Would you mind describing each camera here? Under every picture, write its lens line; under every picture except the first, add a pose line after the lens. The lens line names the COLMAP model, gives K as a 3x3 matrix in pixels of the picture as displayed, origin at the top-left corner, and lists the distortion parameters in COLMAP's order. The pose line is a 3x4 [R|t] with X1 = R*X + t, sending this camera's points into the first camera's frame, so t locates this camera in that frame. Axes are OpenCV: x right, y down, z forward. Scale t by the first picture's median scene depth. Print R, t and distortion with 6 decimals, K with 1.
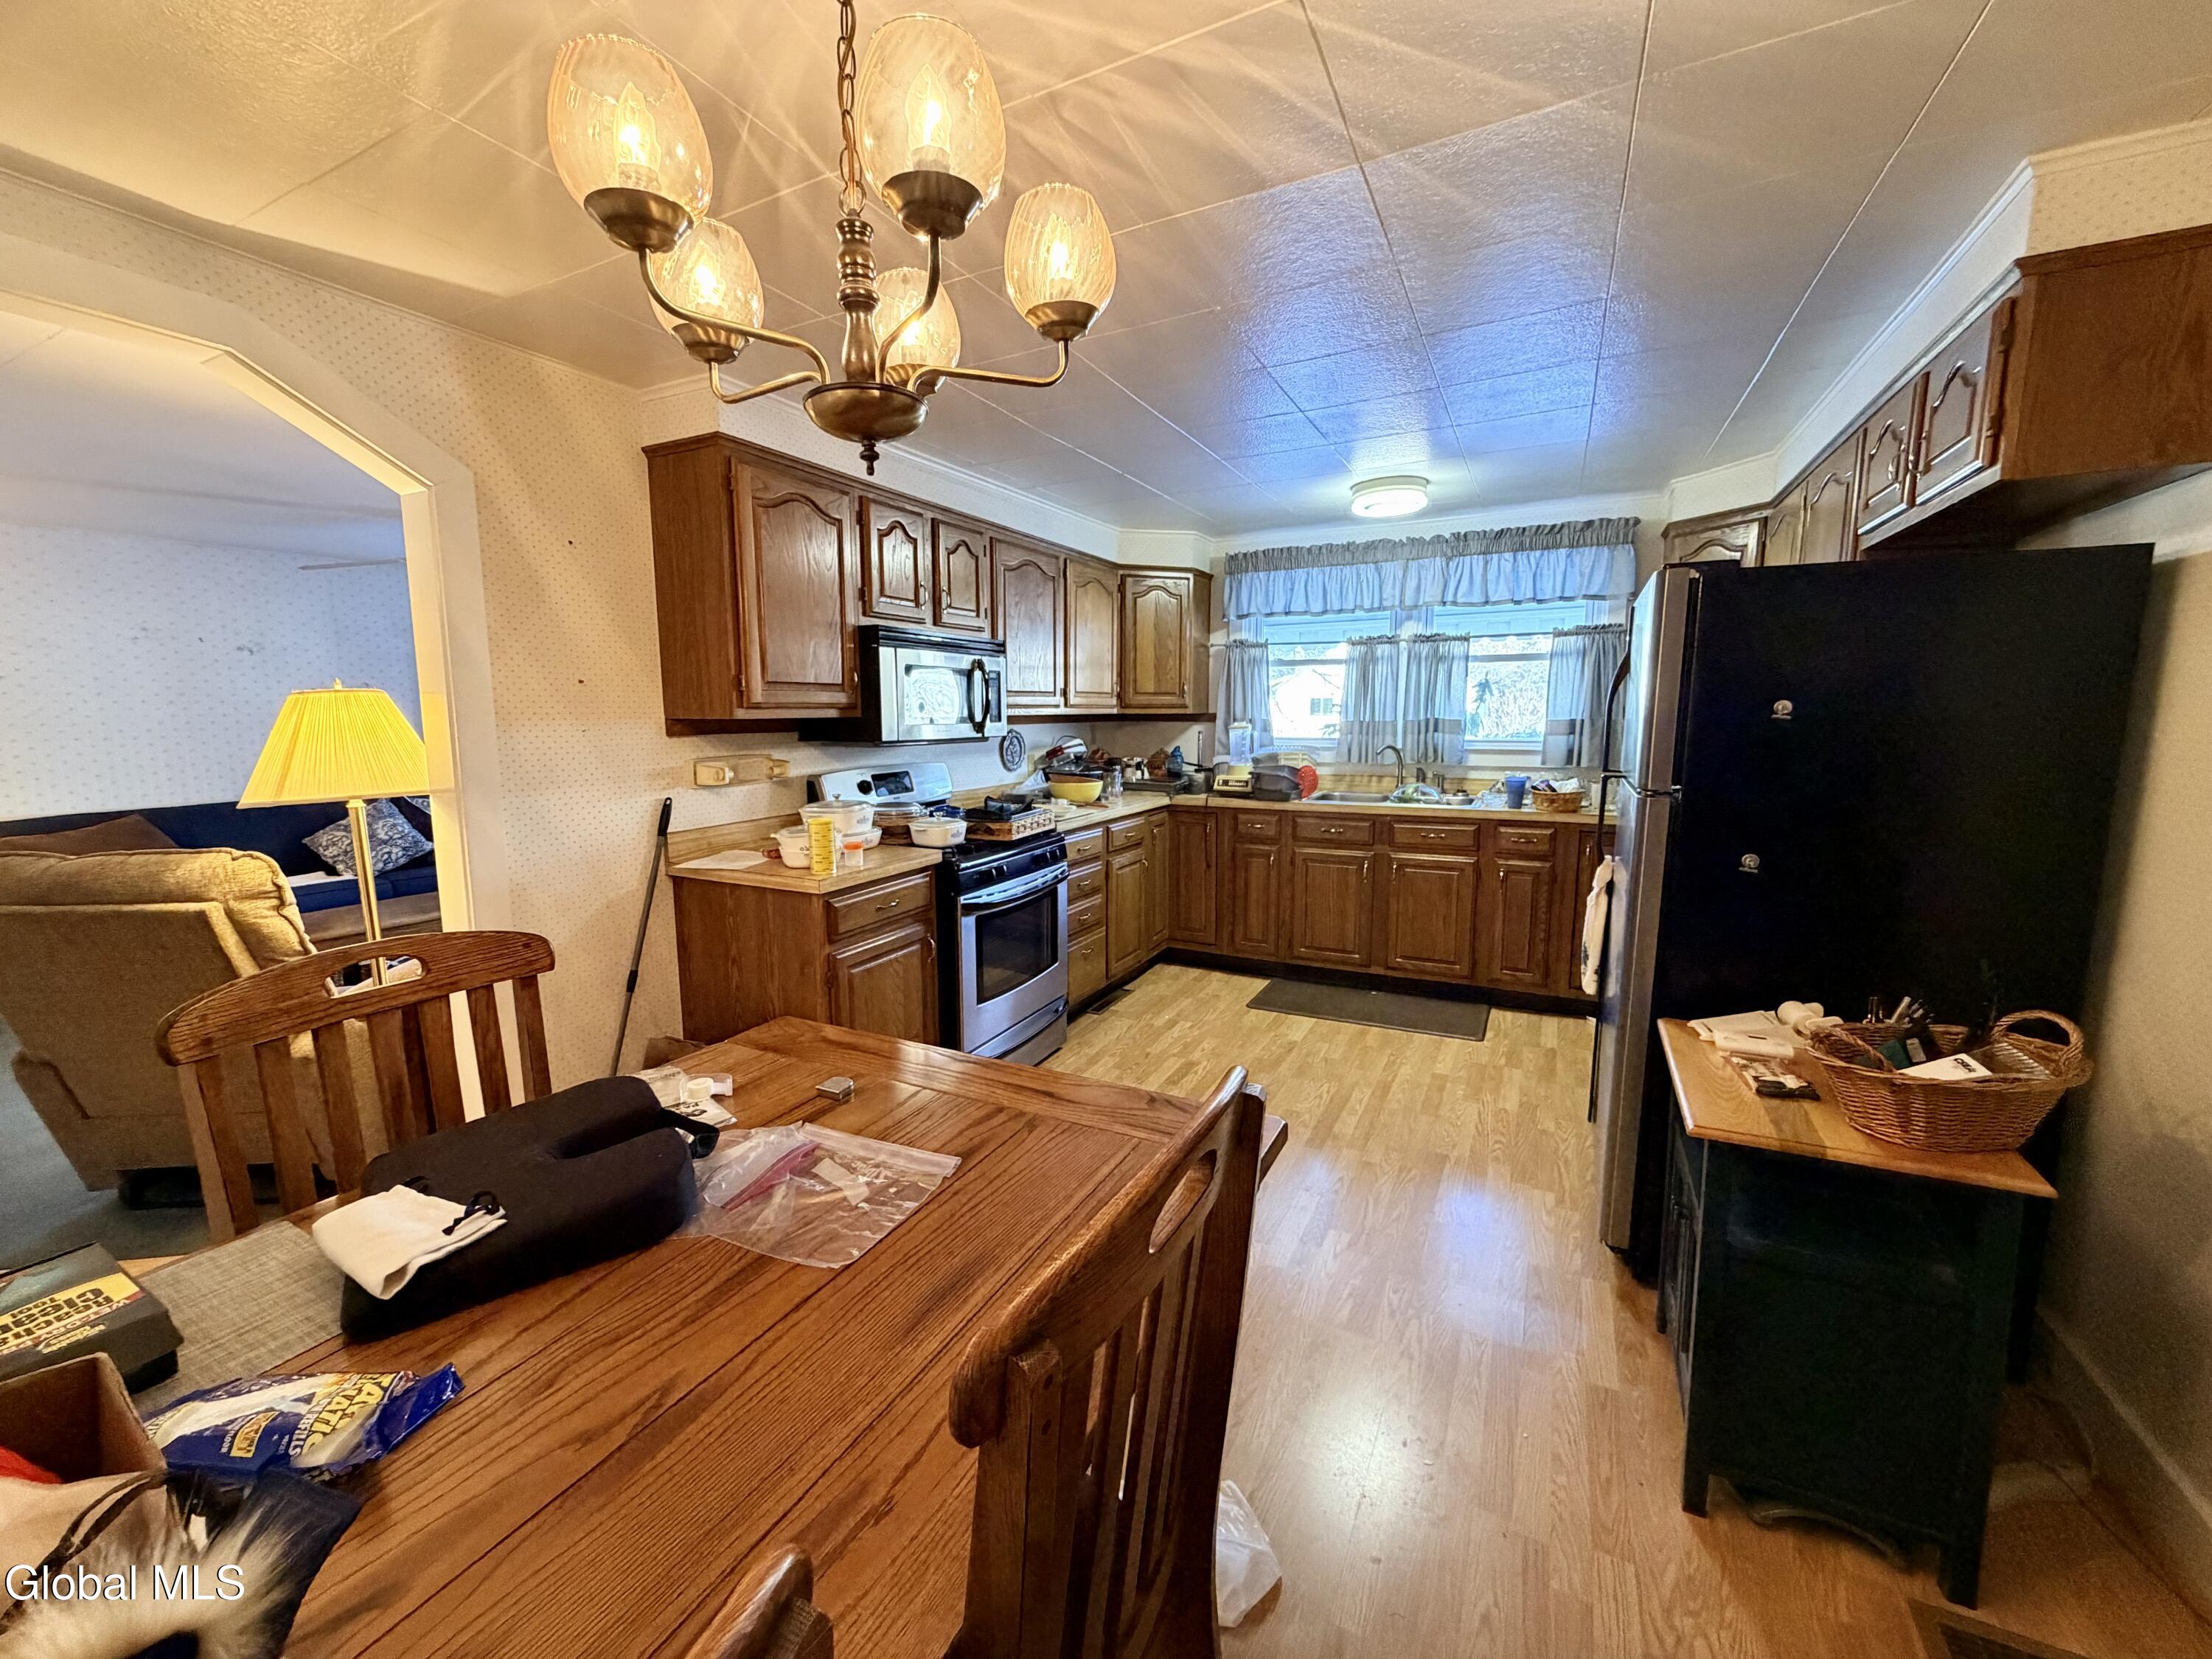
lens RADIAL K [[878.0, 0, 1096.8], [0, 878.0, 829.1], [0, 0, 1]] dist [-0.001706, 0.000784]
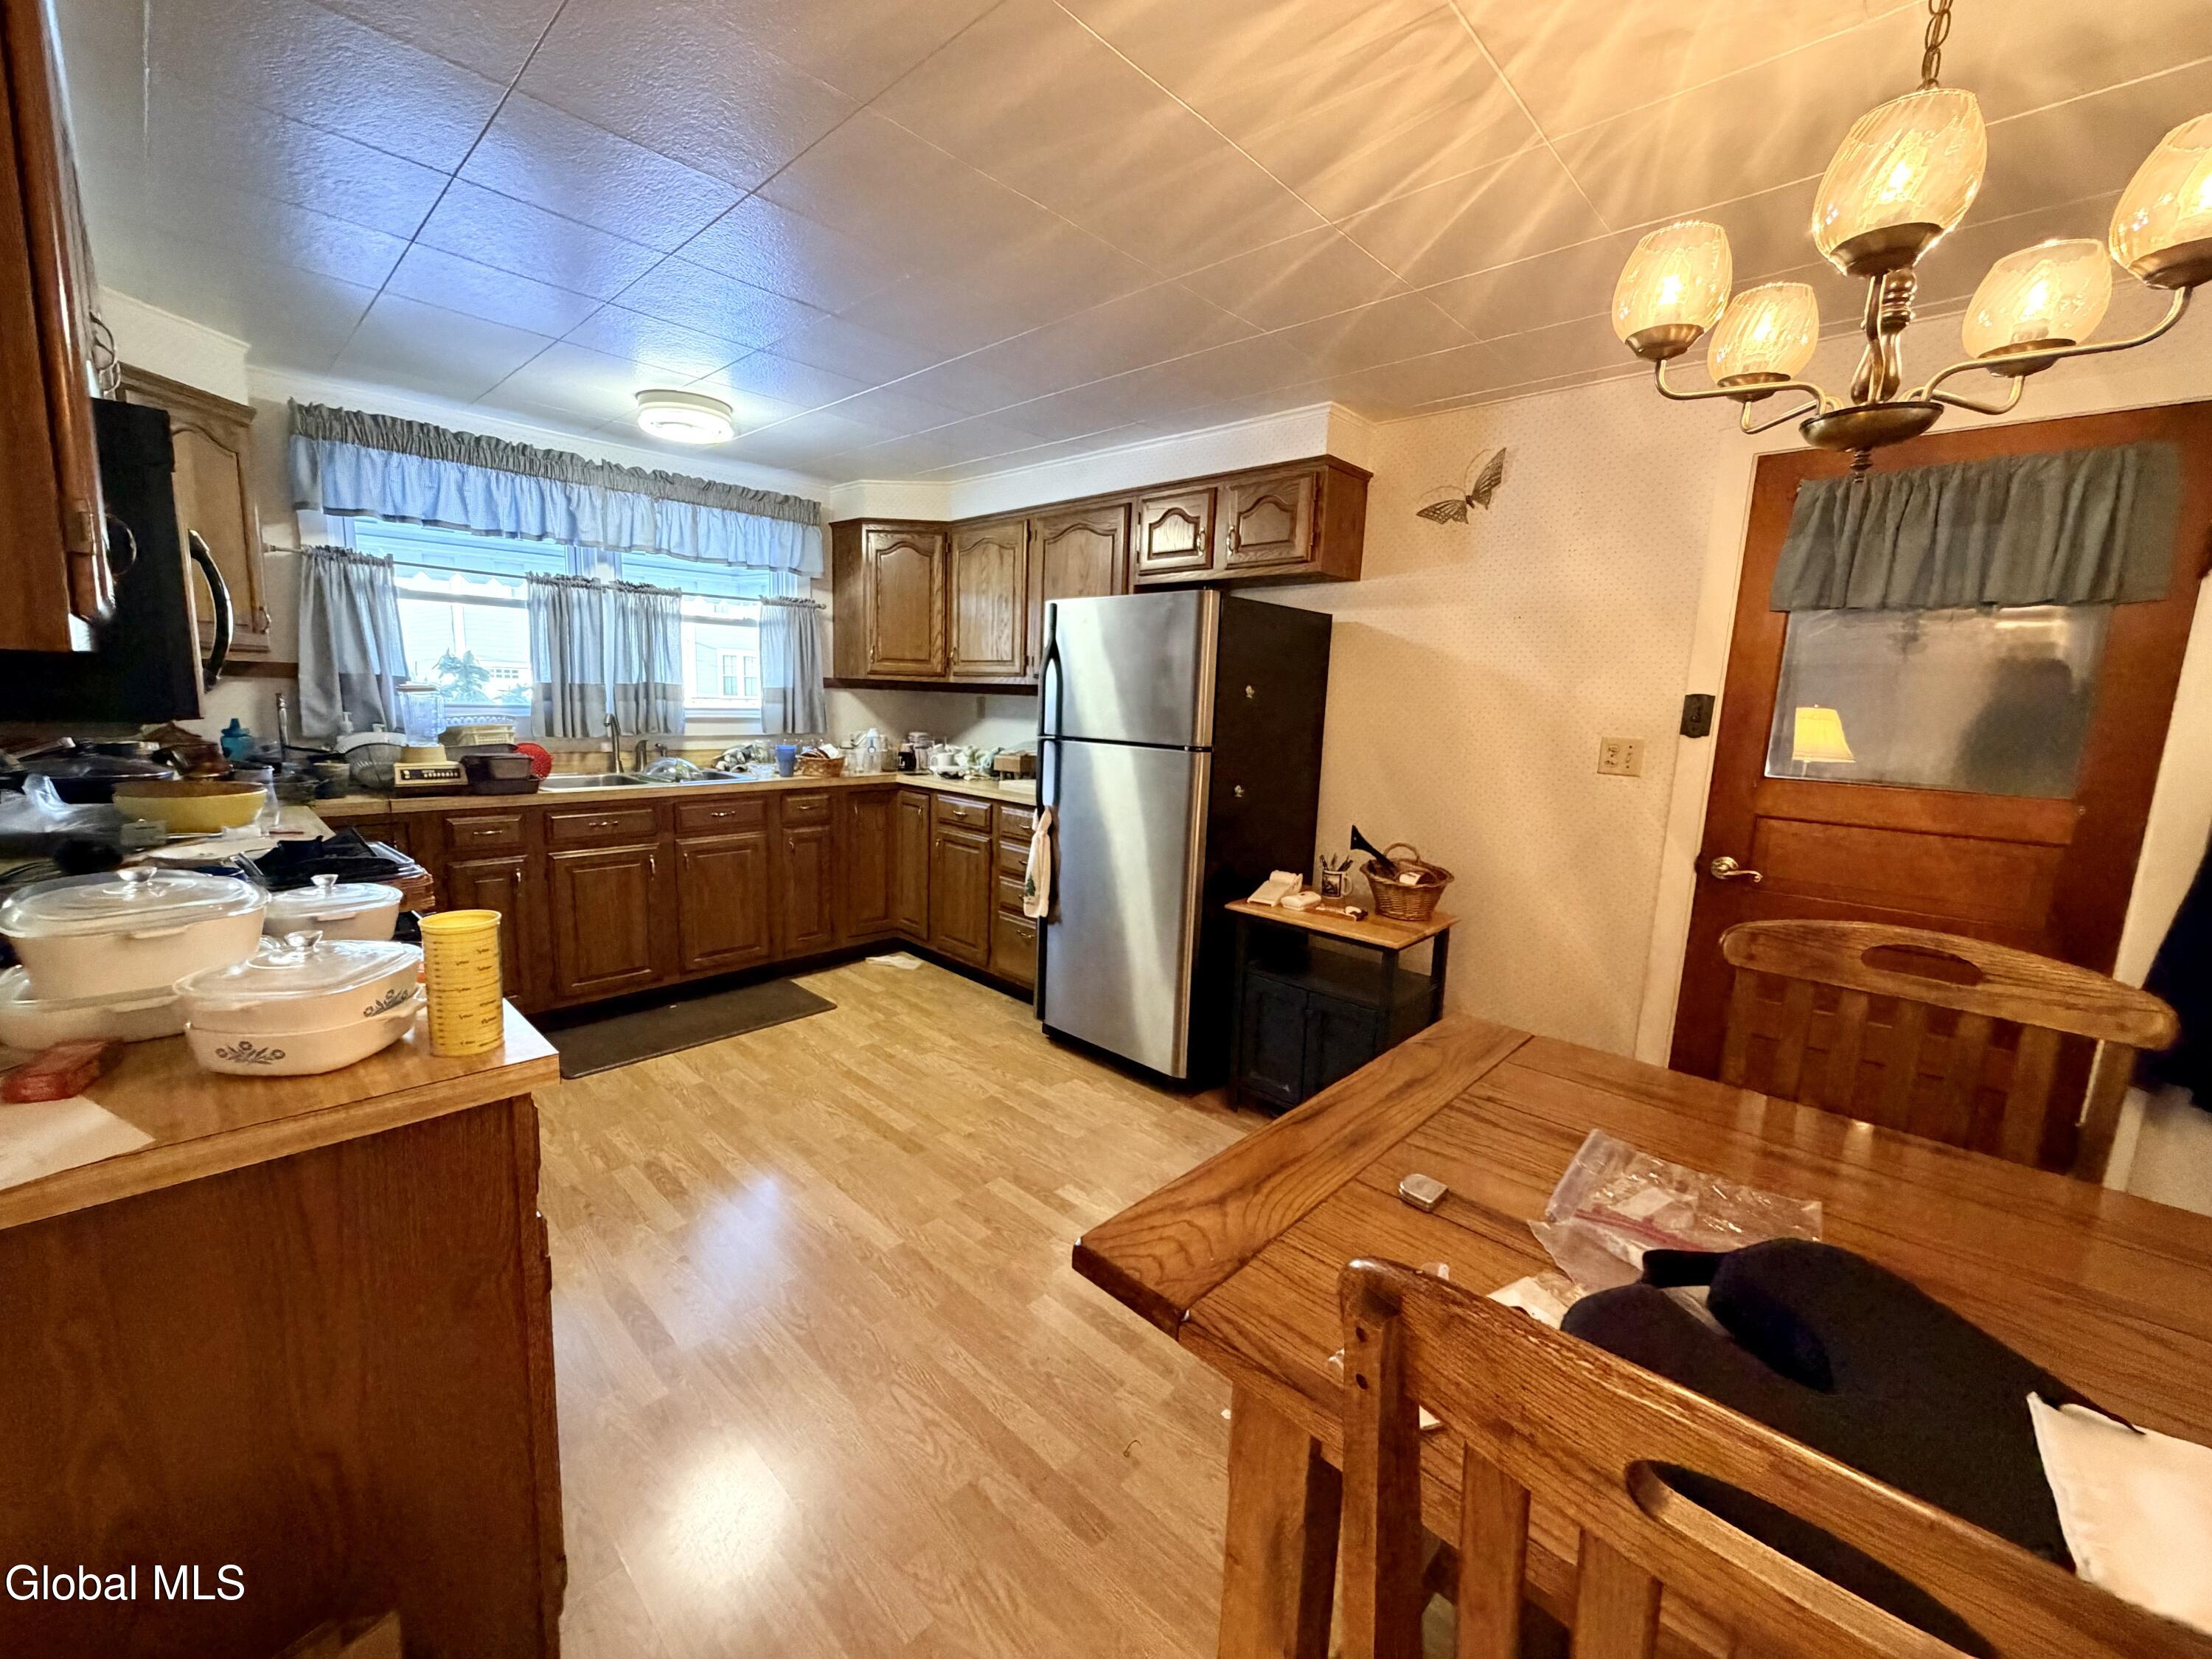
lens RADIAL K [[878.0, 0, 1096.3], [0, 878.0, 829.2], [0, 0, 1]] dist [-0.001706, 0.000784]
pose [[0.285745, -0.134075, 0.948880, -0.356986], [0.093578, 0.989336, 0.111612, -0.040818], [-0.953726, 0.056902, 0.295244, 0.351869]]
